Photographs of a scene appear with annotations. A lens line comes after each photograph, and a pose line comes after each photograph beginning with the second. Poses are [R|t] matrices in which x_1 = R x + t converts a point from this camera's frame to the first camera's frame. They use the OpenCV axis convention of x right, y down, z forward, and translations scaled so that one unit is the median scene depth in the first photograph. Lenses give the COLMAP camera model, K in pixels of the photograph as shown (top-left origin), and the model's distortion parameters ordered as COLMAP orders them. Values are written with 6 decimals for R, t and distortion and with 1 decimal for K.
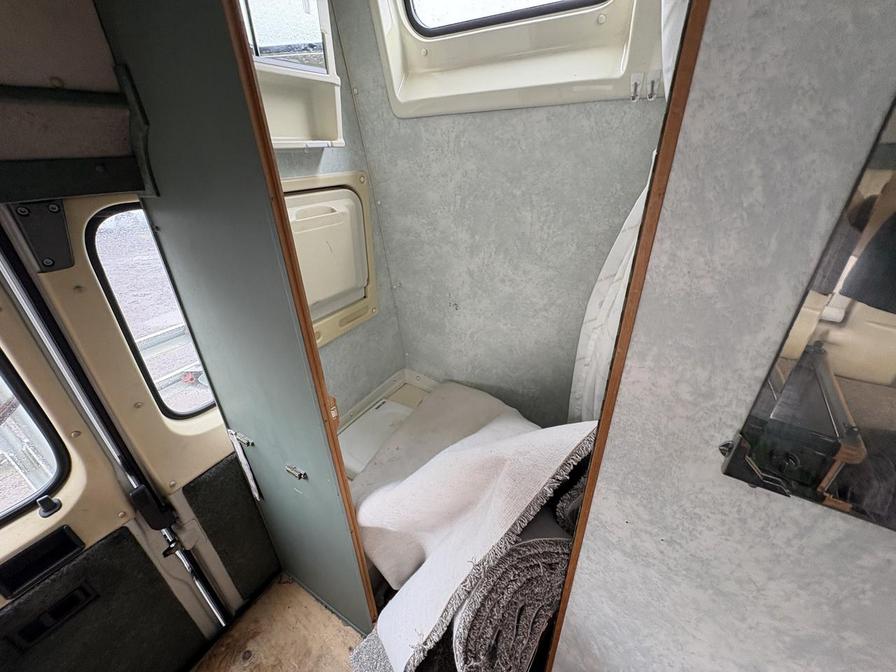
lens RADIAL K [[358.5, 0, 450.3], [0, 358.5, 334.9], [0, 0, 1]] dist [-0.004011, 0.001617]
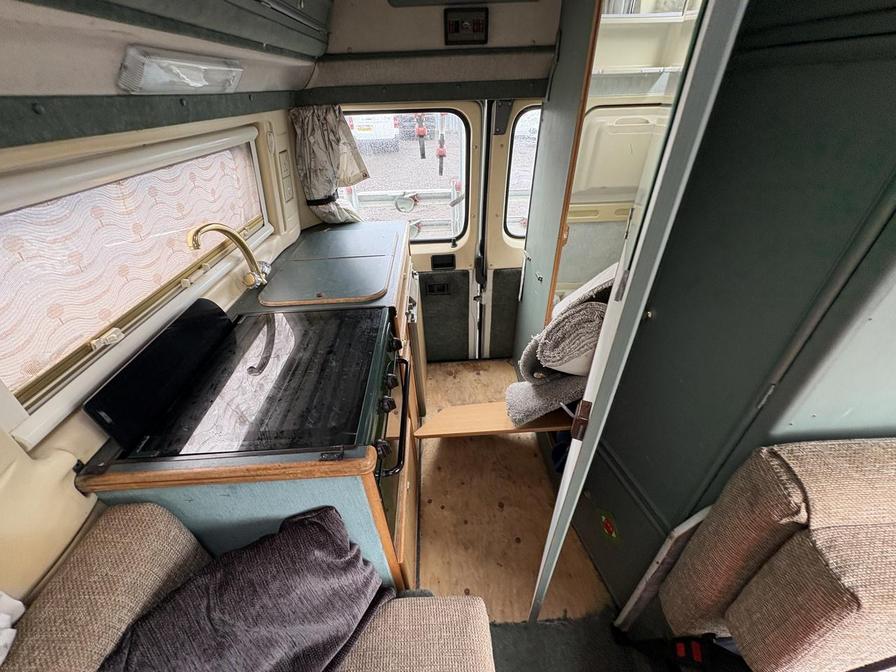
lens RADIAL K [[358.5, 0, 445.4], [0, 358.5, 337.8], [0, 0, 1]] dist [-0.004011, 0.001617]
pose [[0.549112, 0.491265, -0.676117, 0.625011], [-0.376339, 0.867680, 0.324808, 0.234396], [0.746220, 0.076093, 0.661336, -0.464001]]
